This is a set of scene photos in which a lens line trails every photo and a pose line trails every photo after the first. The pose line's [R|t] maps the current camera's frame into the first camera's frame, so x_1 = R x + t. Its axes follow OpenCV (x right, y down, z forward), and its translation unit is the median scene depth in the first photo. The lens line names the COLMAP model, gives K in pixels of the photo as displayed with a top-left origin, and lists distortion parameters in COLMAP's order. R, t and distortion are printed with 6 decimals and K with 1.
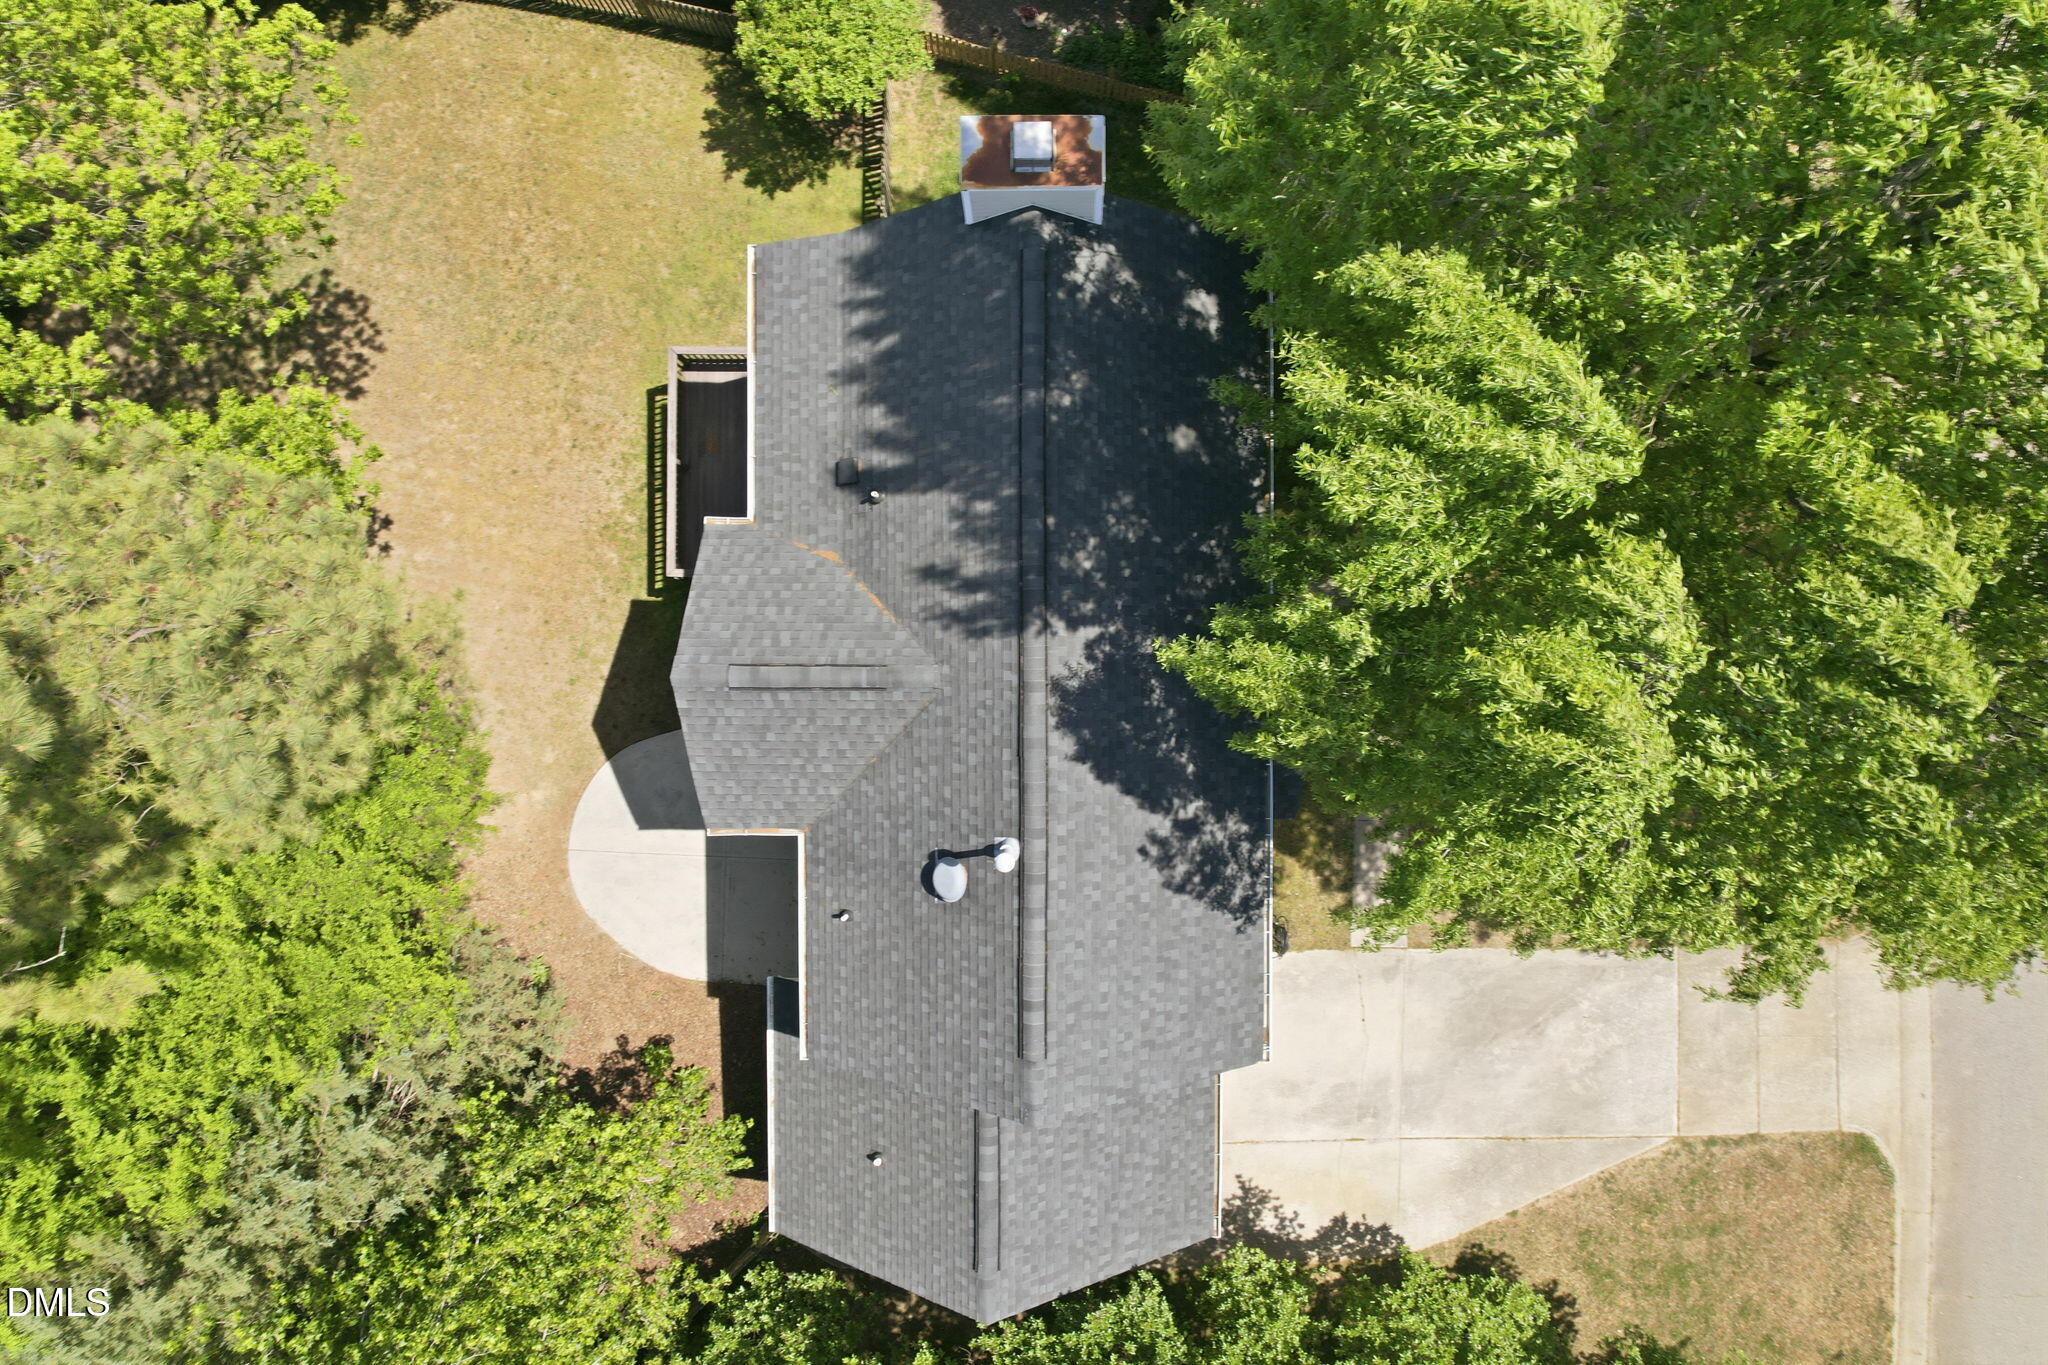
lens RADIAL K [[835.6, 0, 1004.4], [0, 835.6, 678.9], [0, 0, 1]] dist [-0.024797, 0.000552]
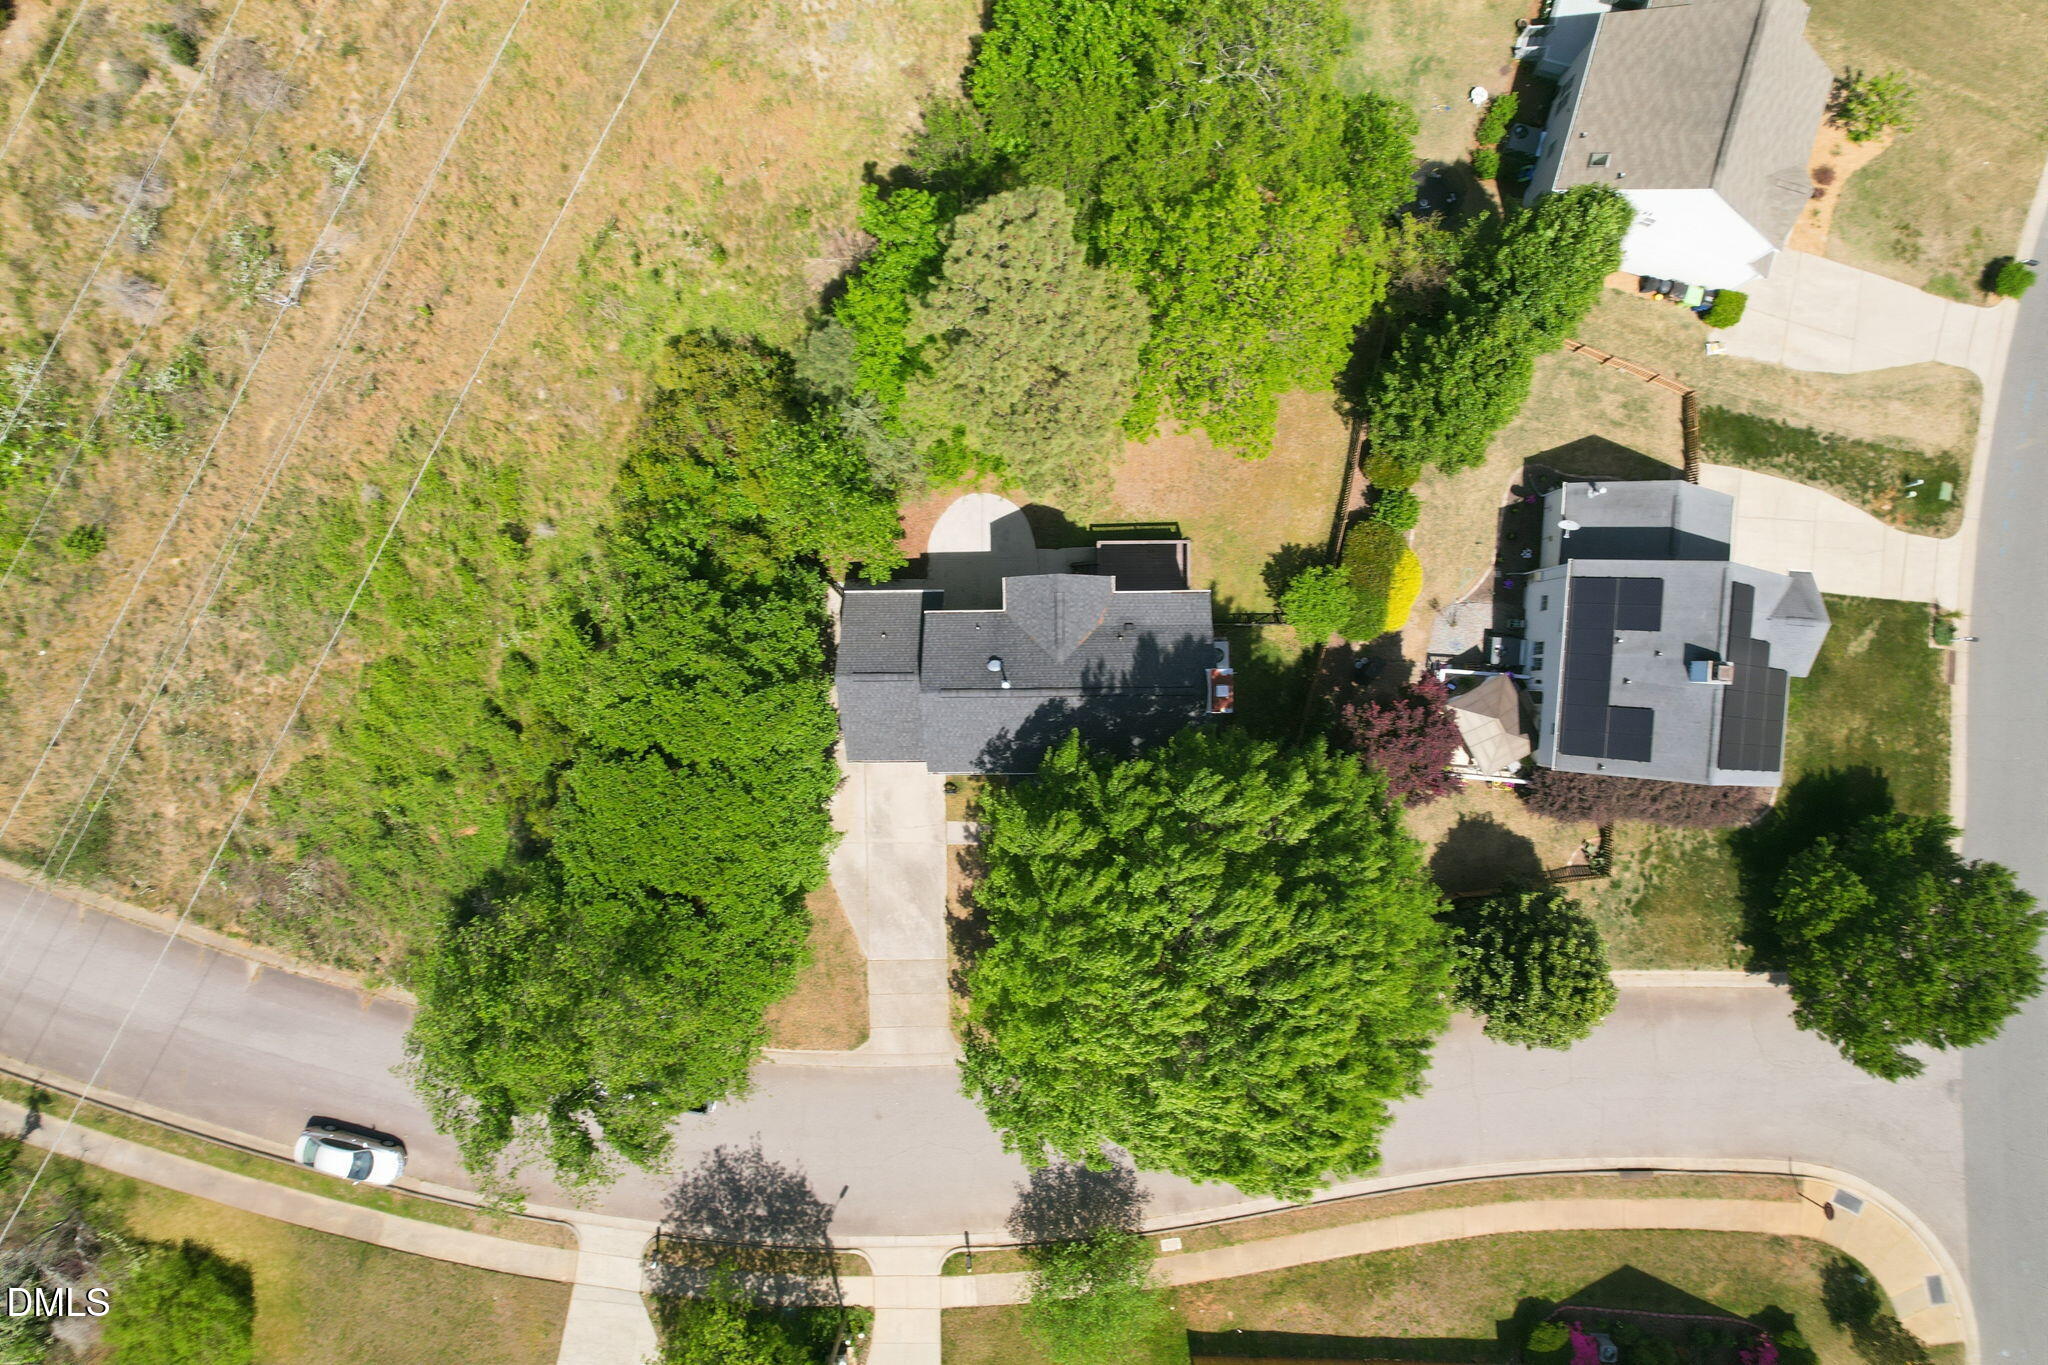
lens RADIAL K [[835.6, 0, 1004.4], [0, 835.6, 678.9], [0, 0, 1]] dist [-0.024797, 0.000552]
pose [[0.014250, 0.998697, 0.049012, -0.112150], [-0.999466, 0.012784, 0.030076, 0.076534], [0.029411, -0.049414, 0.998345, -1.400928]]
